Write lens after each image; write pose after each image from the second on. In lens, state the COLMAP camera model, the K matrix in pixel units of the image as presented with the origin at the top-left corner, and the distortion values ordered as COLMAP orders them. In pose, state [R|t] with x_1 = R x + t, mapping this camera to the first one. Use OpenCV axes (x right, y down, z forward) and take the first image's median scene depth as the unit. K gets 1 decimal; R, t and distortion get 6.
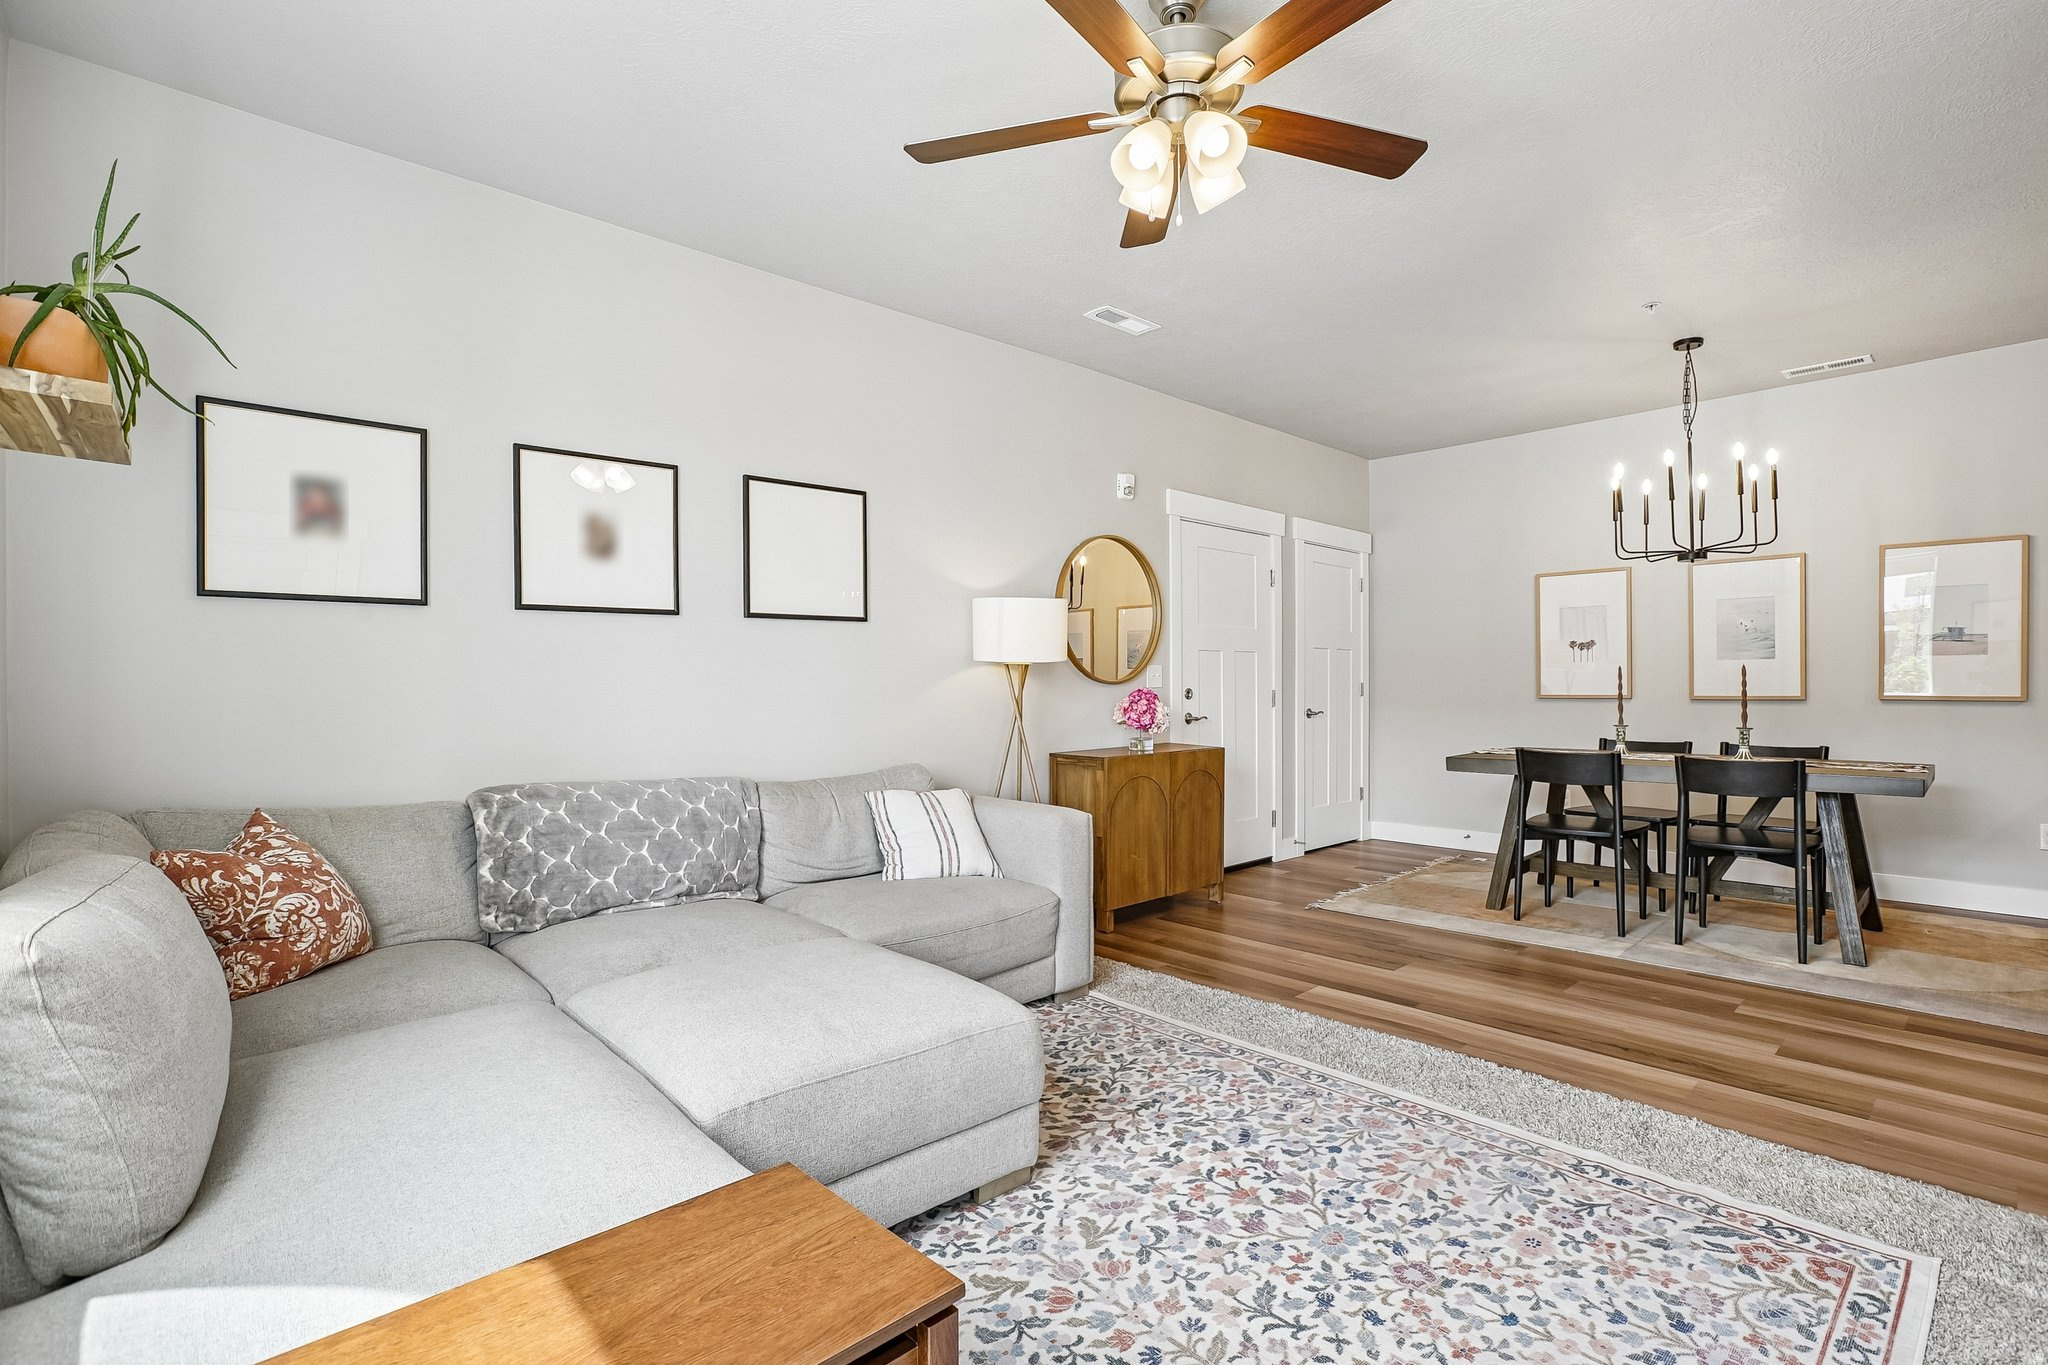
lens RADIAL K [[950.5, 0, 1024.0], [0, 950.5, 682.5], [0, 0, 1]] dist [-0.051829, 0.015213]
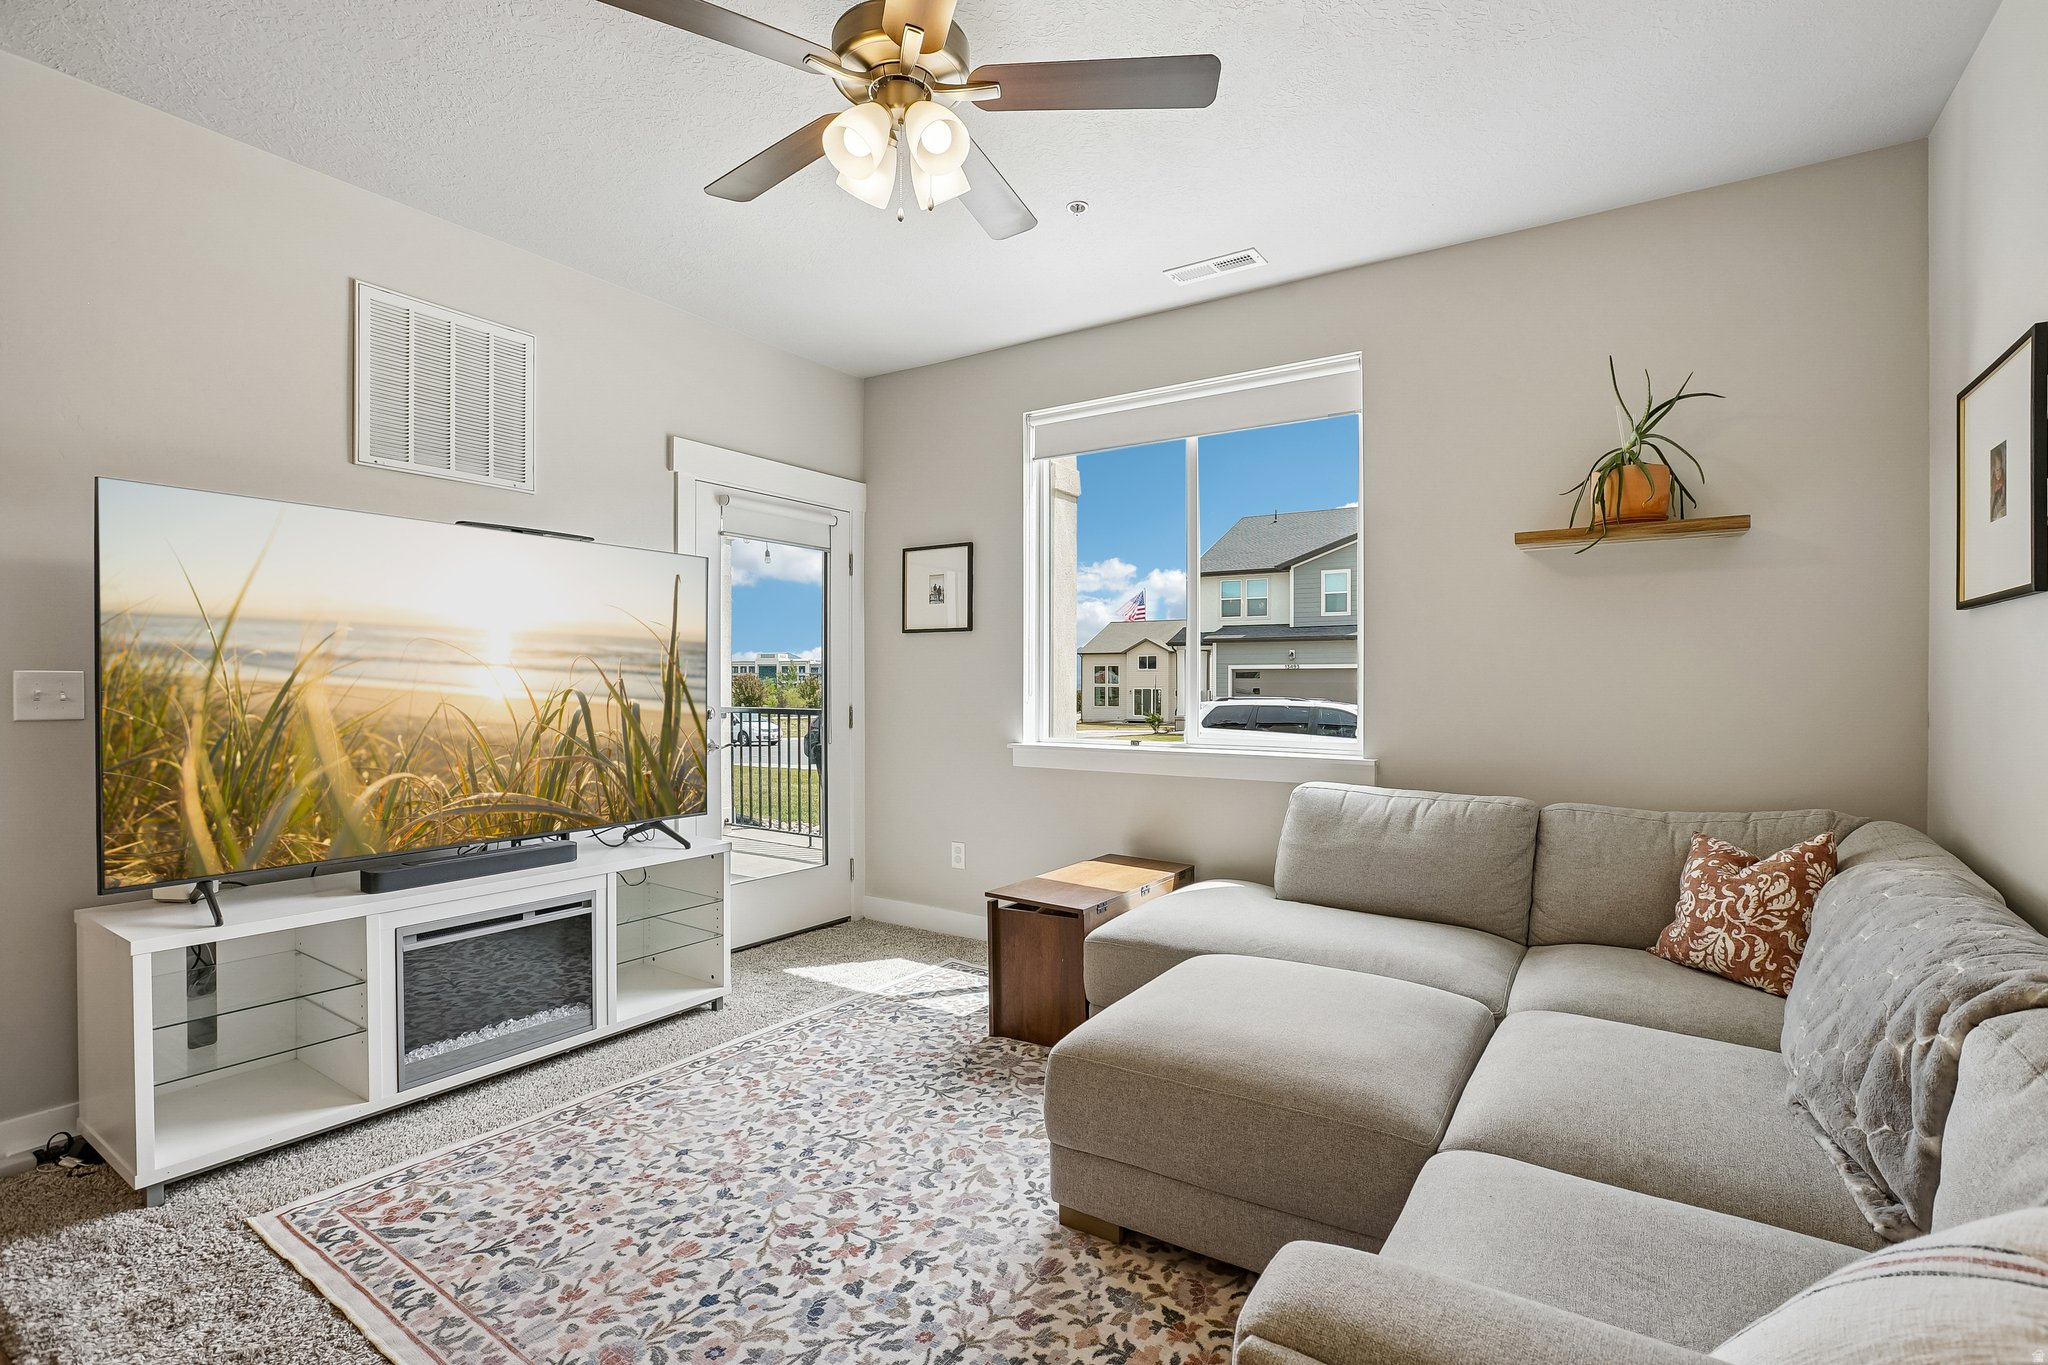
lens RADIAL K [[943.1, 0, 1027.3], [0, 943.1, 690.6], [0, 0, 1]] dist [-0.057605, 0.025123]
pose [[-0.968338, 0.006163, -0.249568, 0.266159], [0.005689, 0.999980, 0.002622, -0.022632], [0.249579, 0.001119, -0.968354, 1.858019]]
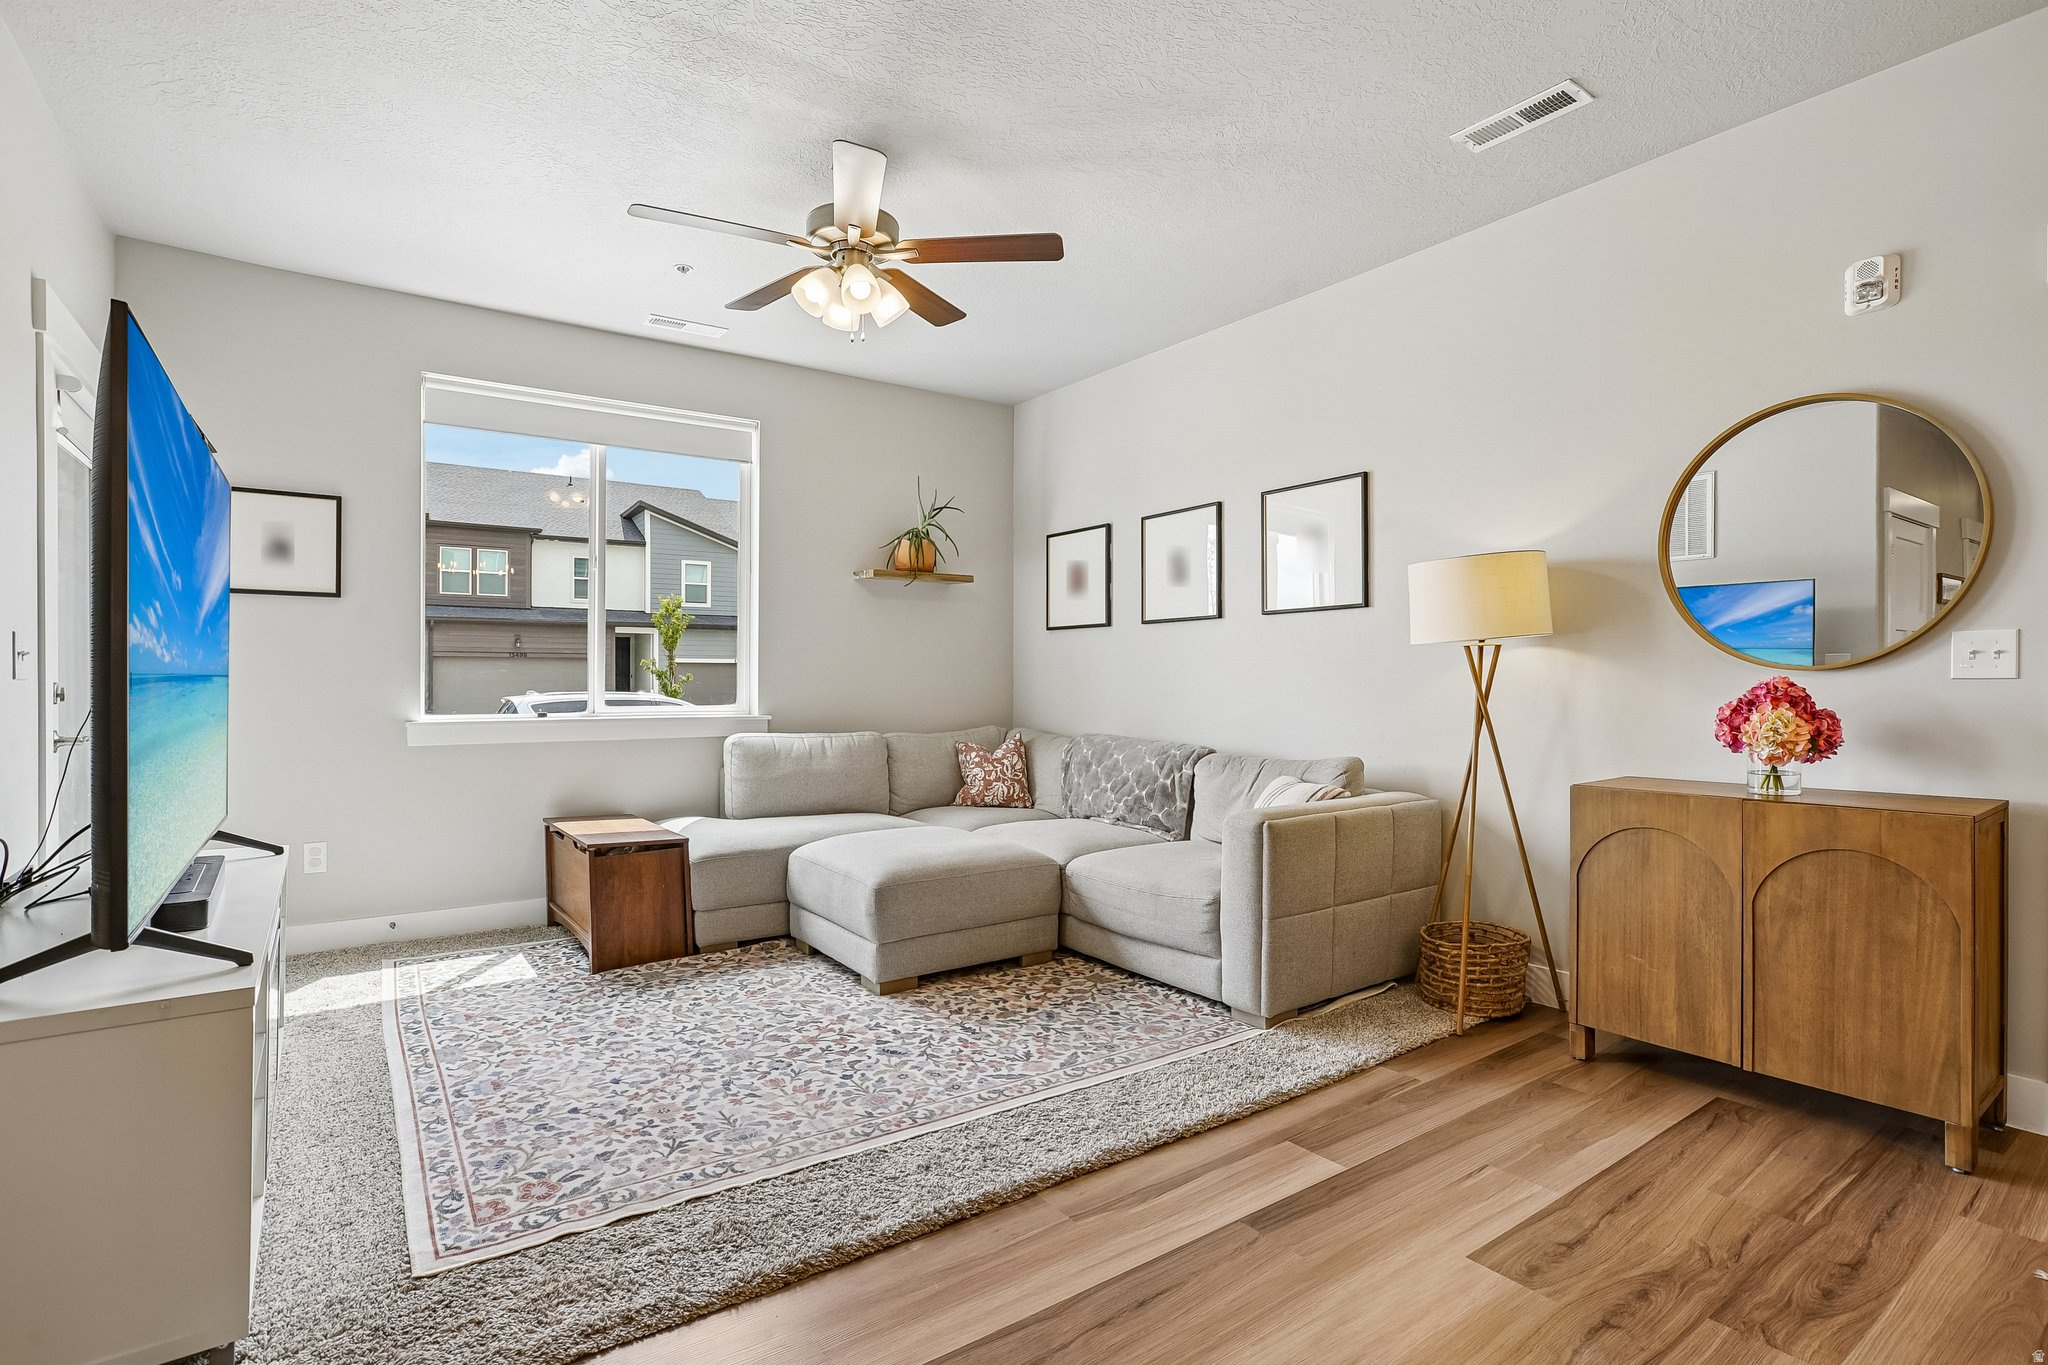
lens RADIAL K [[997.3, 0, 1040.3], [0, 997.3, 683.8], [0, 0, 1]] dist [-0.063239, 0.043030]
pose [[-0.112237, 0.011231, -0.993618, 1.531922], [0.005347, 0.999928, 0.010698, 0.003322], [0.993667, -0.004112, -0.112289, 1.396820]]
